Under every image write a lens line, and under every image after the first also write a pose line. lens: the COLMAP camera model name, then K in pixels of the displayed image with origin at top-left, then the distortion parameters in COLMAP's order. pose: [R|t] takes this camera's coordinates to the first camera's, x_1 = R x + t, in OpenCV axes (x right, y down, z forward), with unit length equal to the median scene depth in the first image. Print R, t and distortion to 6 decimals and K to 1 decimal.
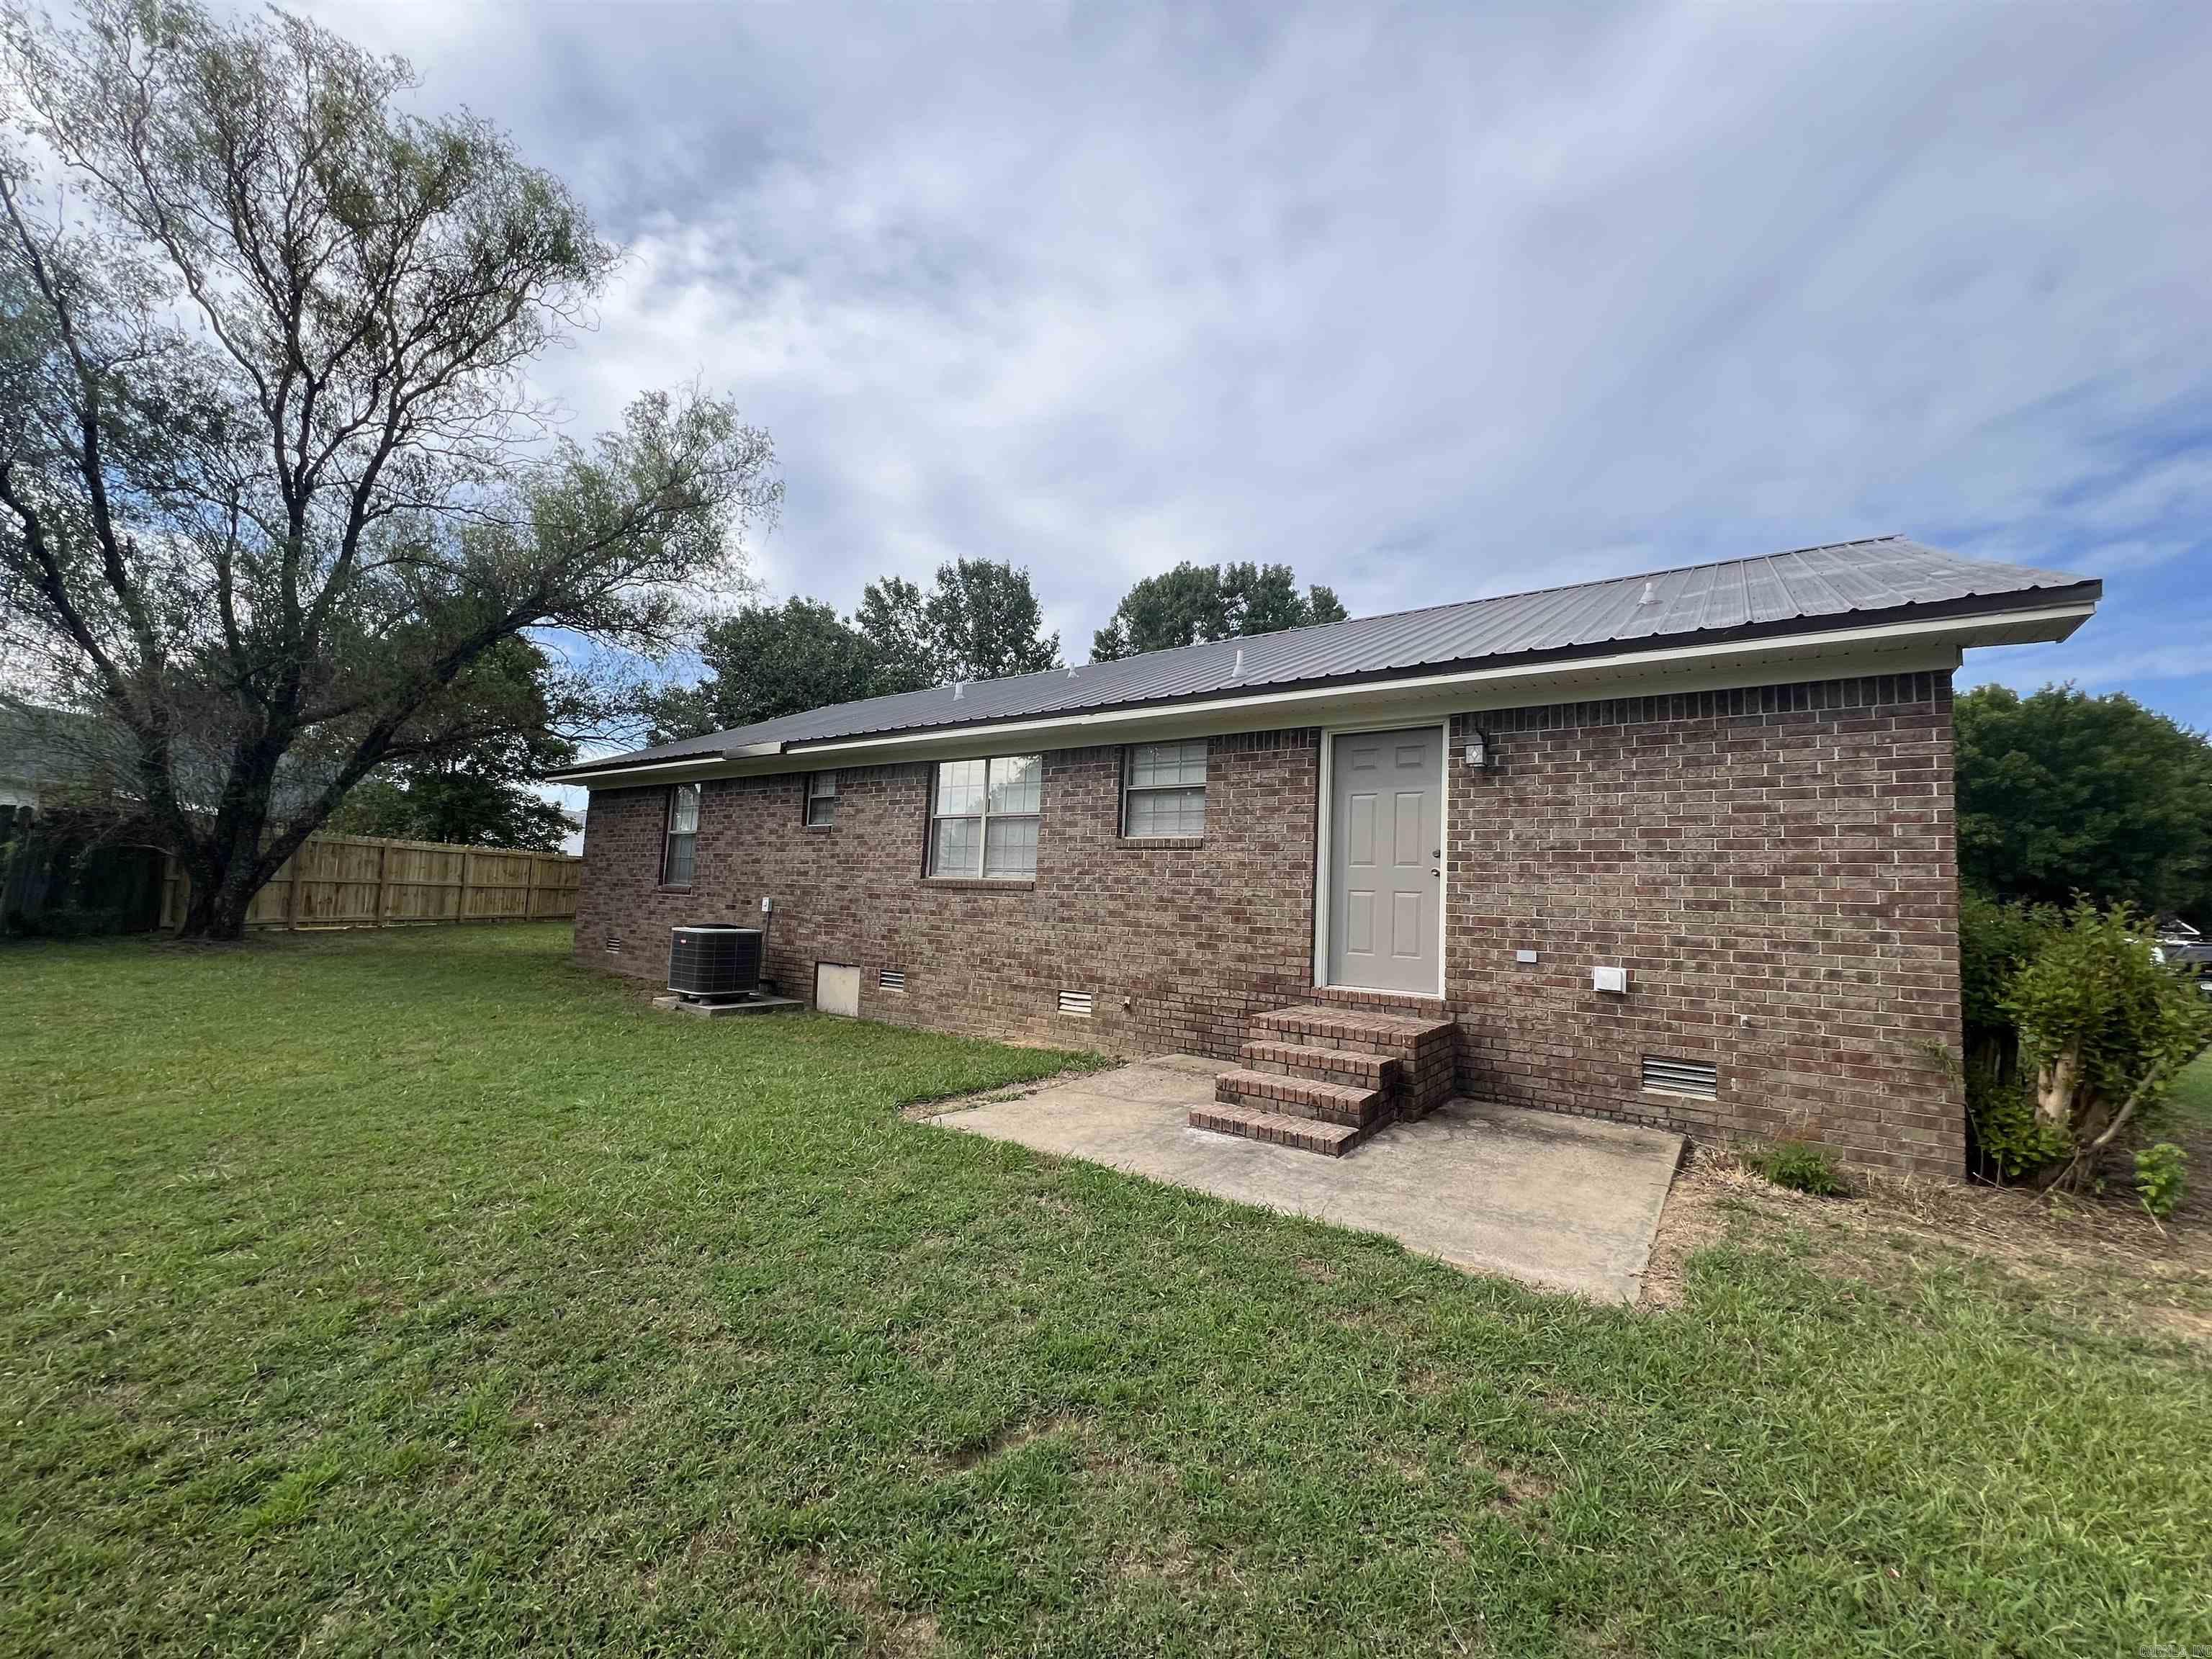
lens RADIAL K [[869.9, 0, 1112.5], [0, 869.9, 832.7], [0, 0, 1]] dist [-0.001384, -0.000234]
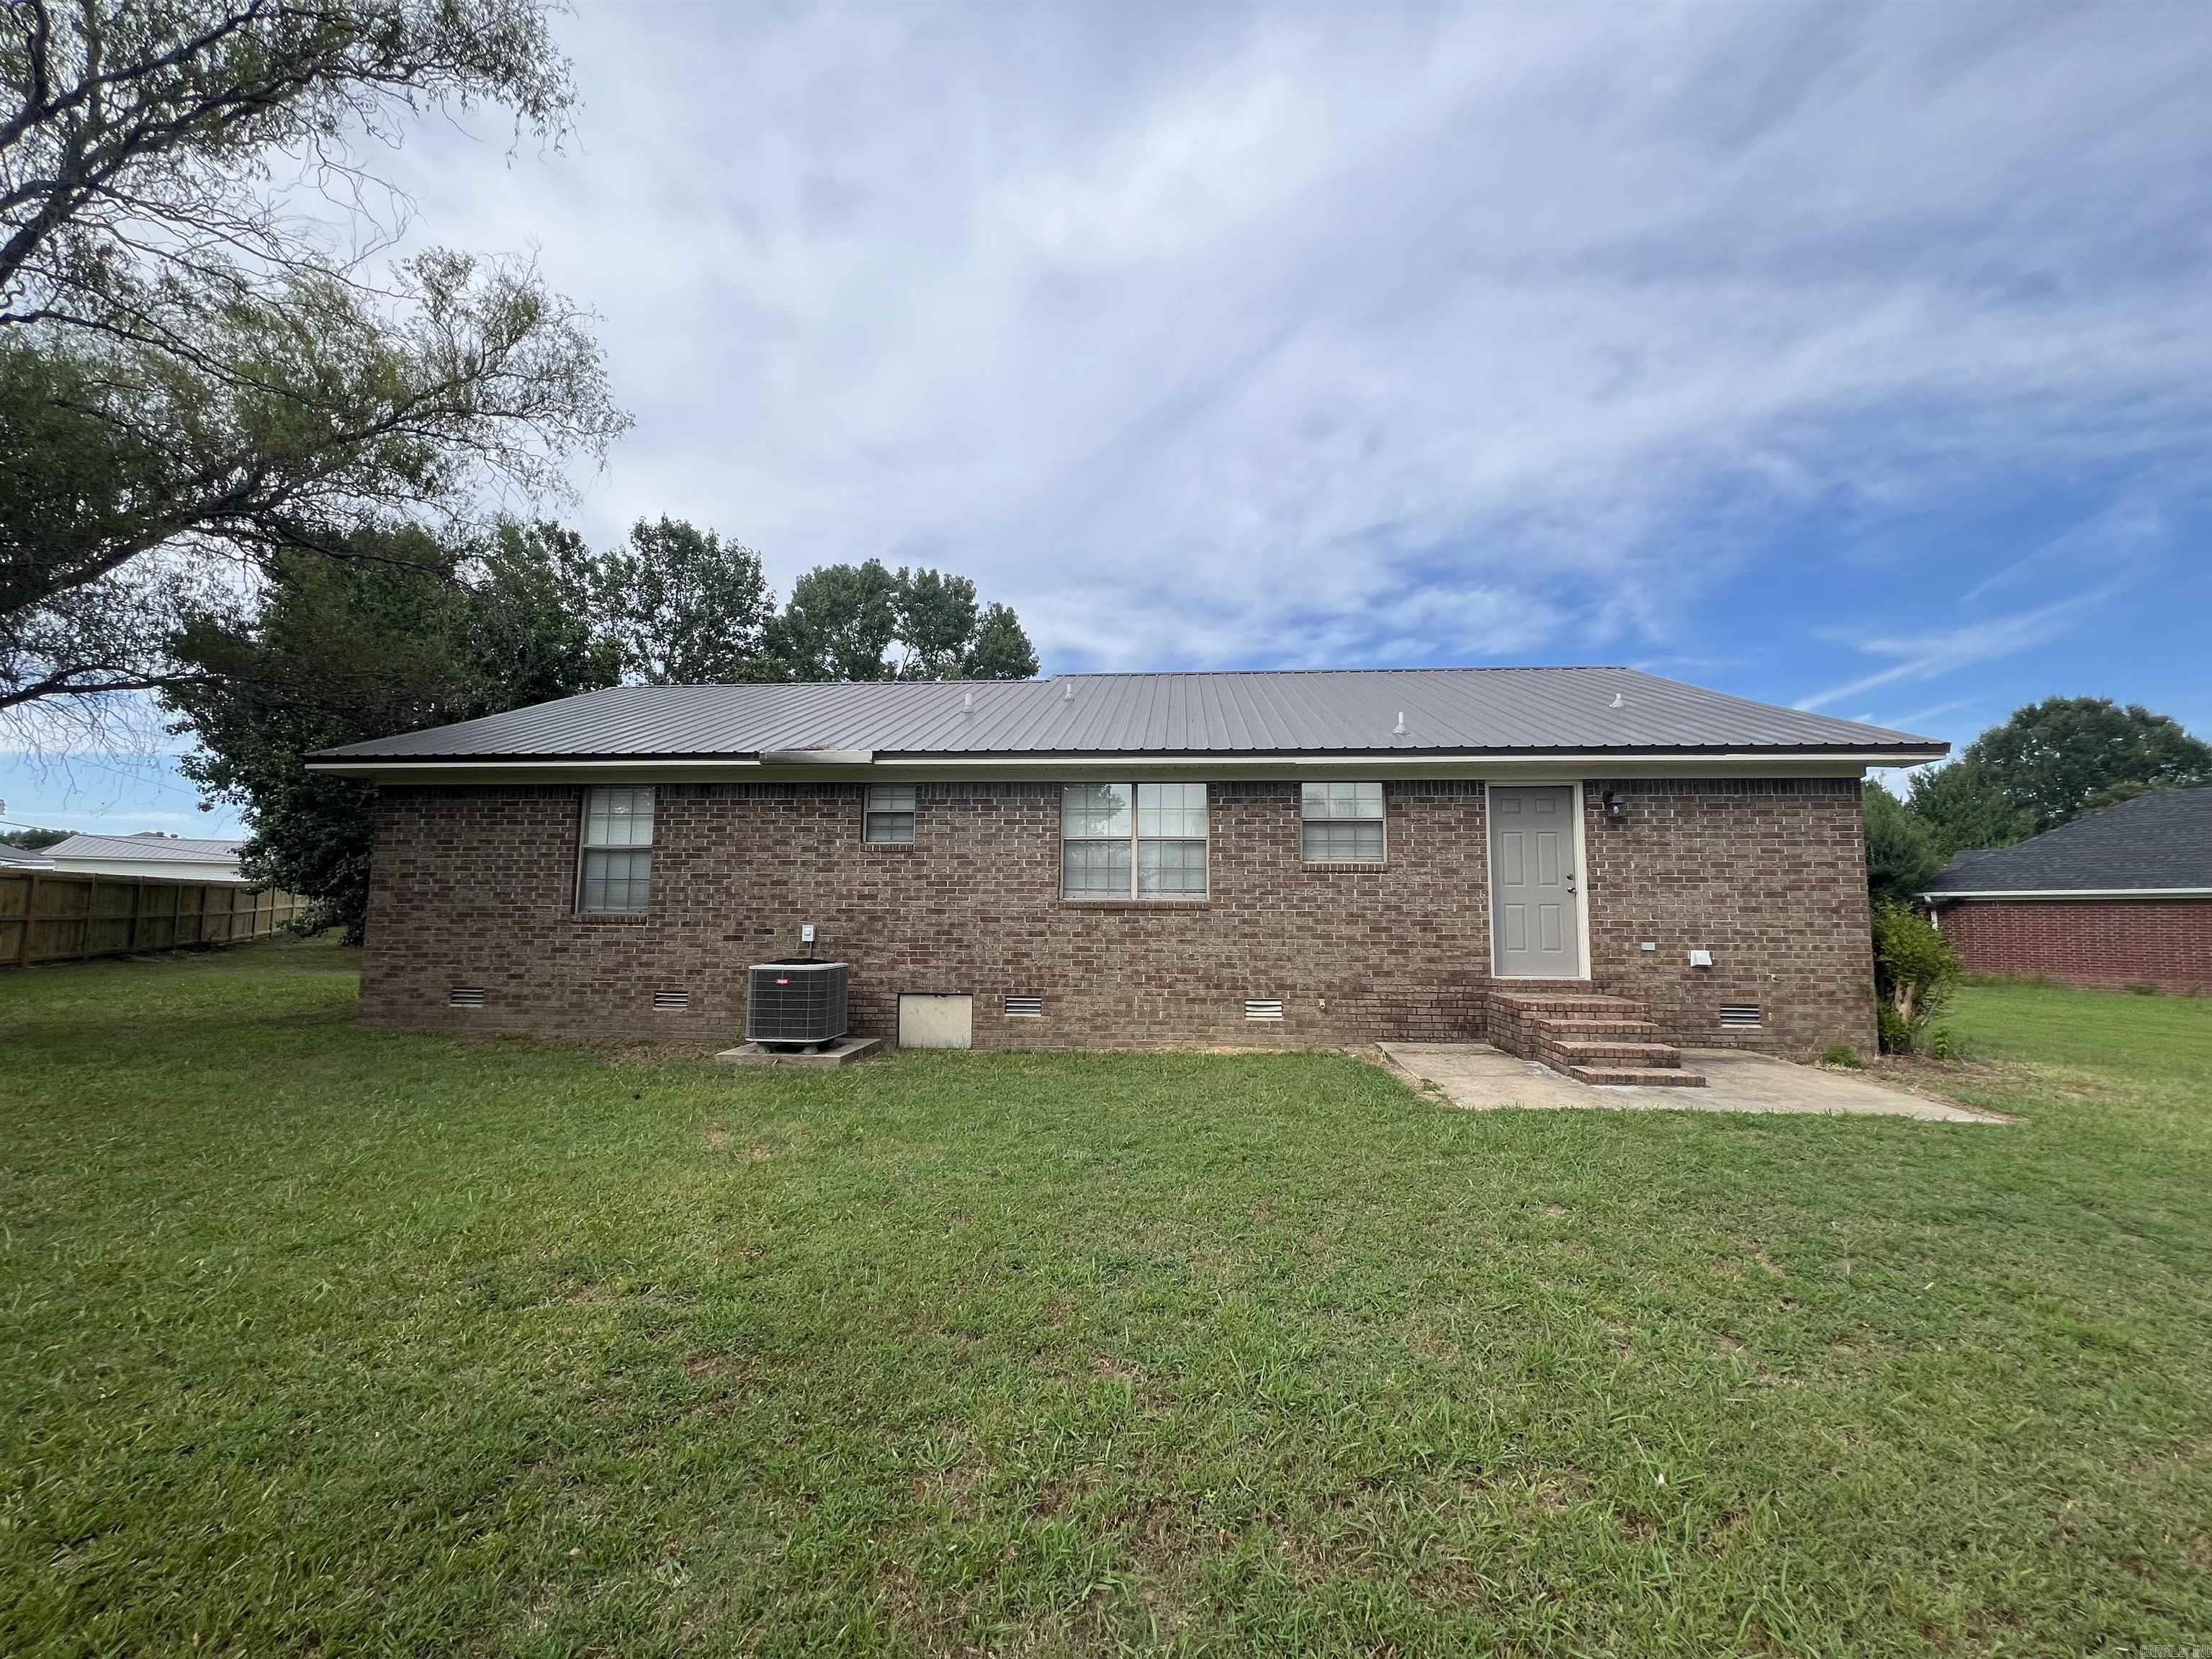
lens RADIAL K [[869.9, 0, 1111.0], [0, 869.9, 832.2], [0, 0, 1]] dist [-0.001384, -0.000234]
pose [[0.860484, 0.014995, 0.509257, -0.905429], [-0.014132, 0.999885, -0.005561, -0.027484], [-0.509281, -0.002412, 0.860597, 0.153442]]
